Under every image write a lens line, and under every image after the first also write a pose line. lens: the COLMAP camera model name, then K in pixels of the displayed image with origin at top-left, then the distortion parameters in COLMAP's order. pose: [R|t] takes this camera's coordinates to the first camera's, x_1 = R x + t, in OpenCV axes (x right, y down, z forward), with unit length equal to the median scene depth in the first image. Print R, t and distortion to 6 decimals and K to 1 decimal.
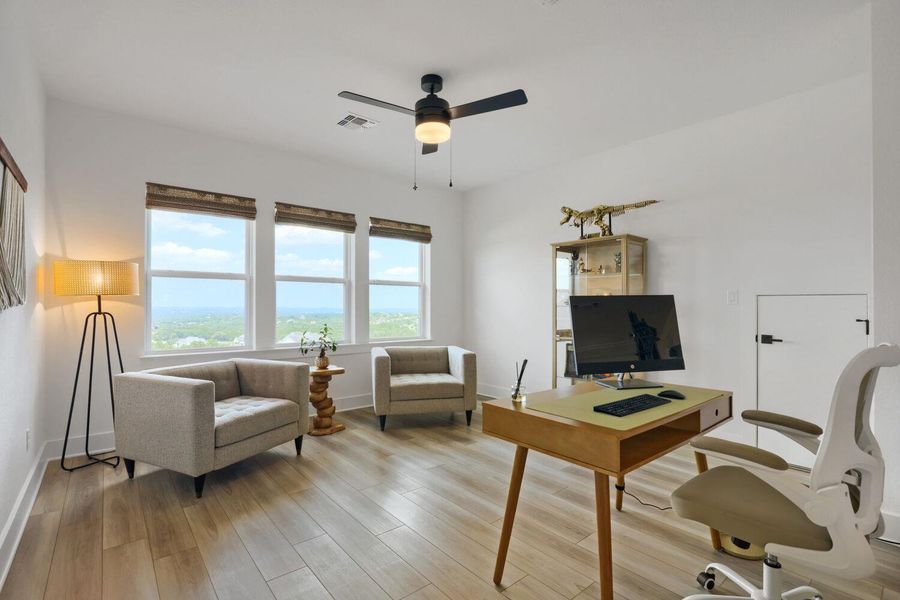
lens RADIAL K [[413.8, 0, 451.0], [0, 413.8, 300.2], [0, 0, 1]] dist [-0.013250, -0.000031]
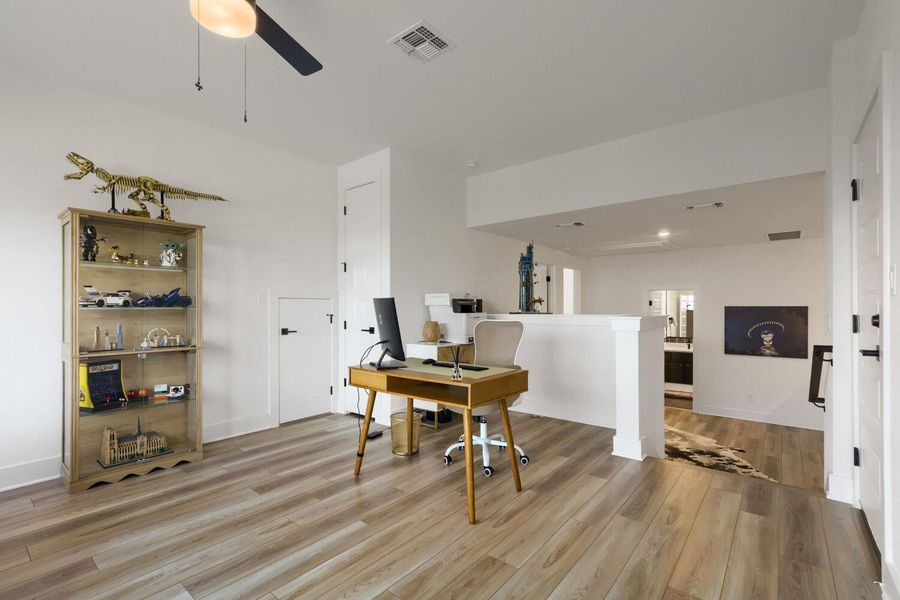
lens RADIAL K [[413.8, 0, 451.3], [0, 413.8, 304.5], [0, 0, 1]] dist [-0.013250, -0.000031]
pose [[-0.198849, 0.004475, 0.980020, -0.527231], [-0.008590, 0.999943, -0.006309, 0.010279], [-0.979992, -0.009673, -0.198799, 0.617077]]
